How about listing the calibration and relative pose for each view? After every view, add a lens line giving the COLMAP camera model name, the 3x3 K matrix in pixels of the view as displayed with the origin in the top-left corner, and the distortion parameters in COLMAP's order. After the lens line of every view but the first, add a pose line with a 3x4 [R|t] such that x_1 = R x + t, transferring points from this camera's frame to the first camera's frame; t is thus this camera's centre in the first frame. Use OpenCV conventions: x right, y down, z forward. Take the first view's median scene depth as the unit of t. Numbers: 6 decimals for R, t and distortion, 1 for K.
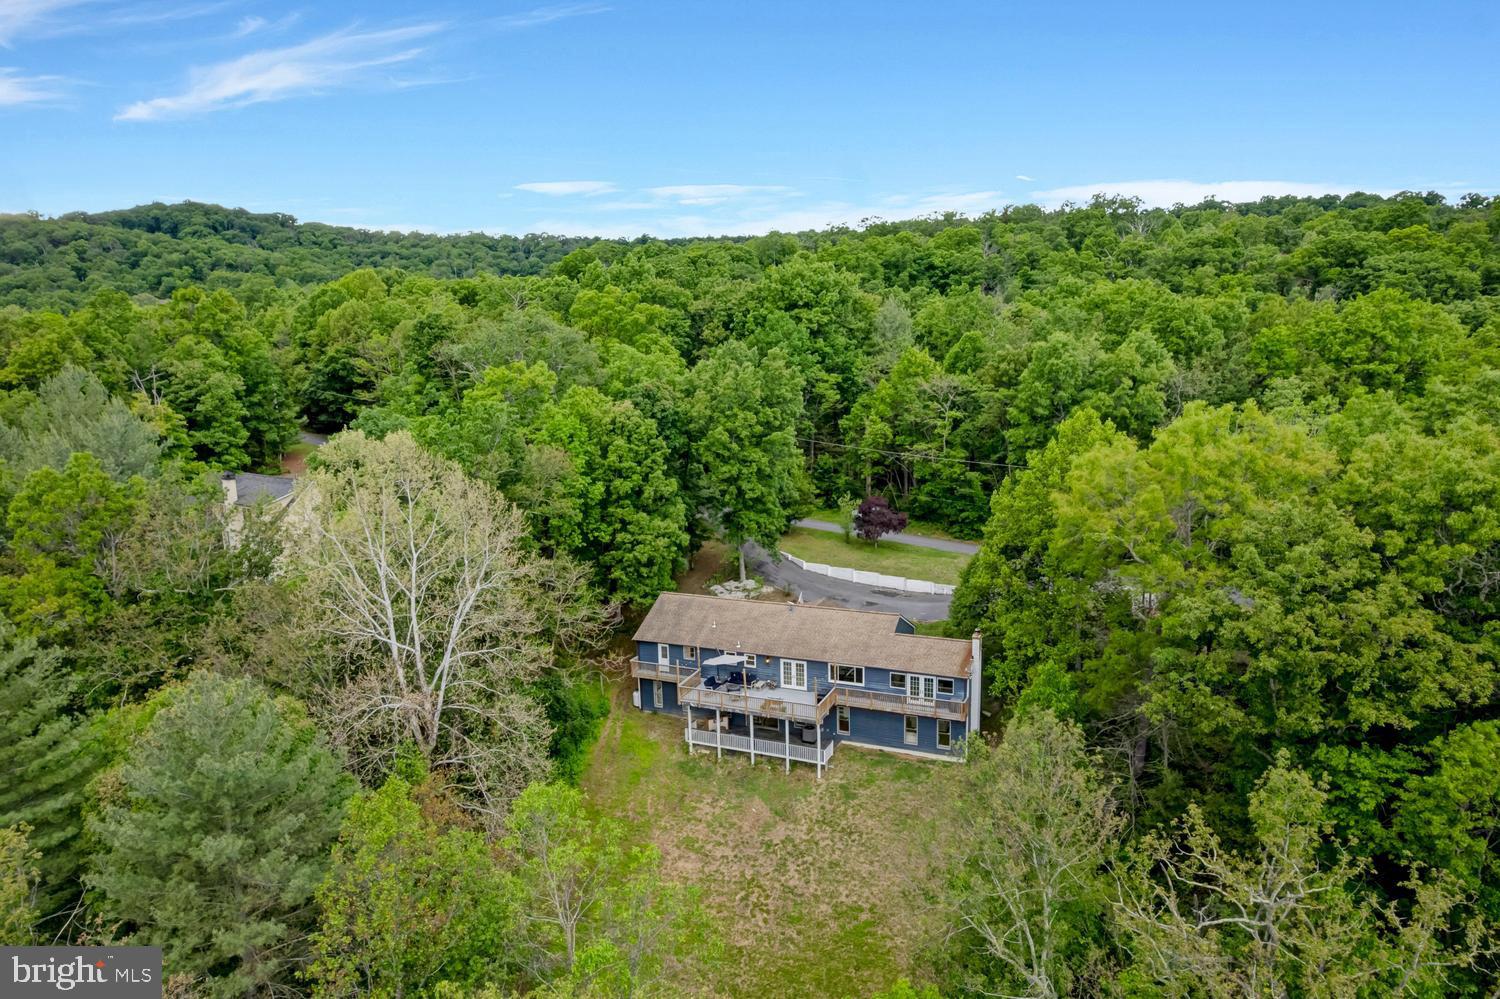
lens RADIAL K [[960.8, 0, 742.7], [0, 960.8, 506.9], [0, 0, 1]] dist [-0.063041, 0.034960]
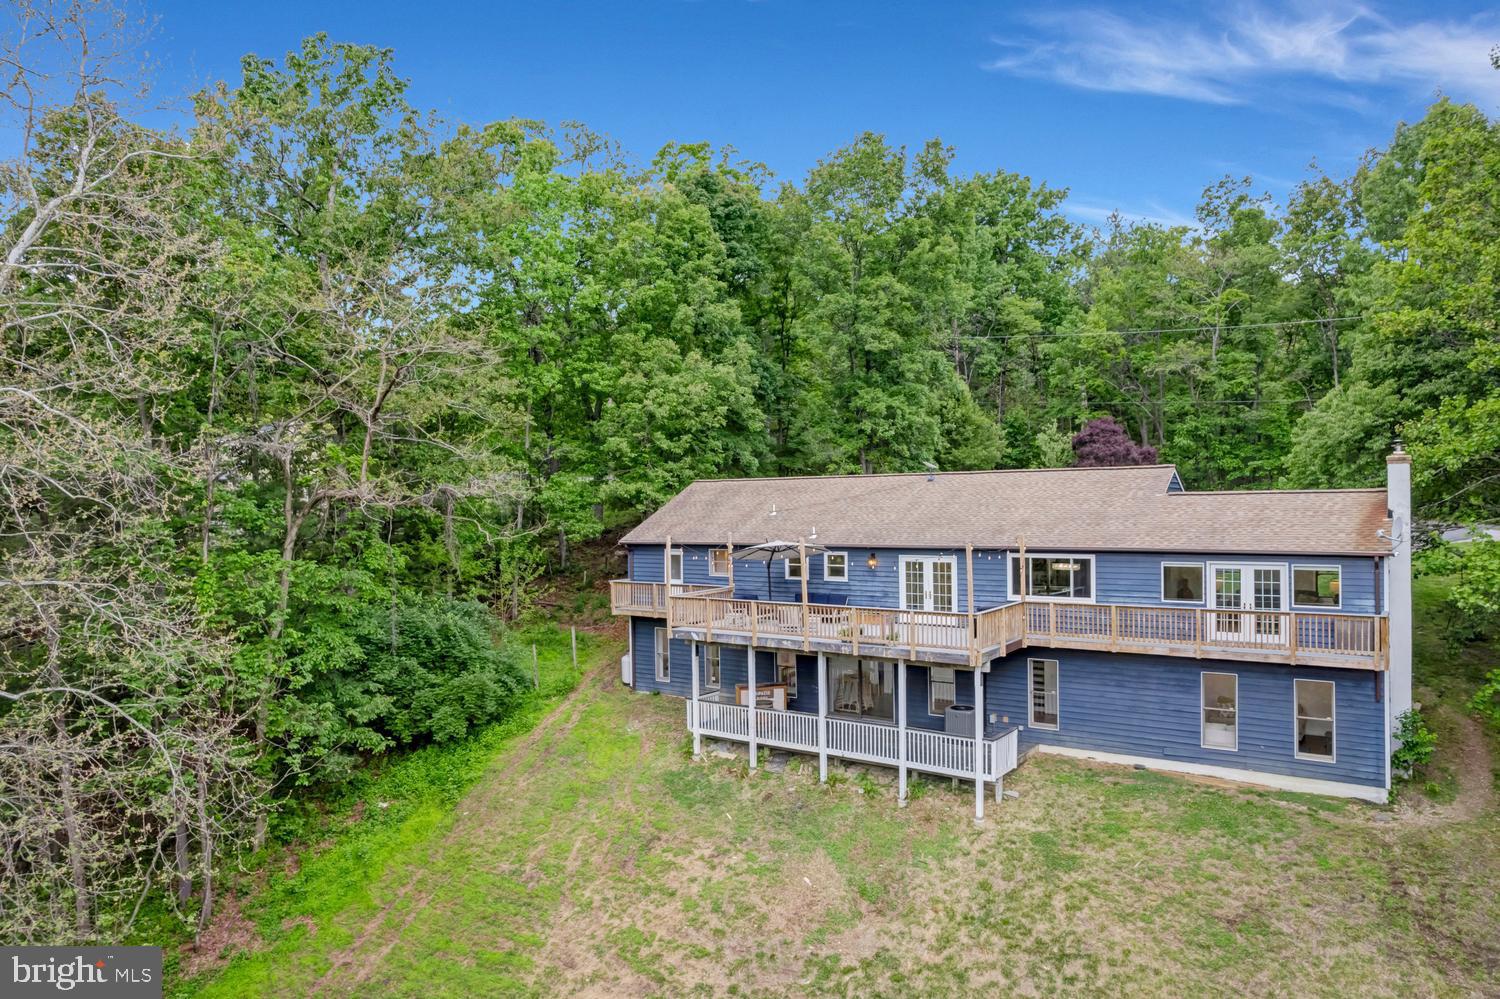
lens RADIAL K [[960.8, 0, 742.7], [0, 960.8, 506.9], [0, 0, 1]] dist [-0.063041, 0.034960]
pose [[0.978323, 0.013258, -0.206661, 0.062899], [-0.048588, 0.984787, -0.166836, 0.224418], [0.201305, 0.173261, 0.964084, 0.568169]]
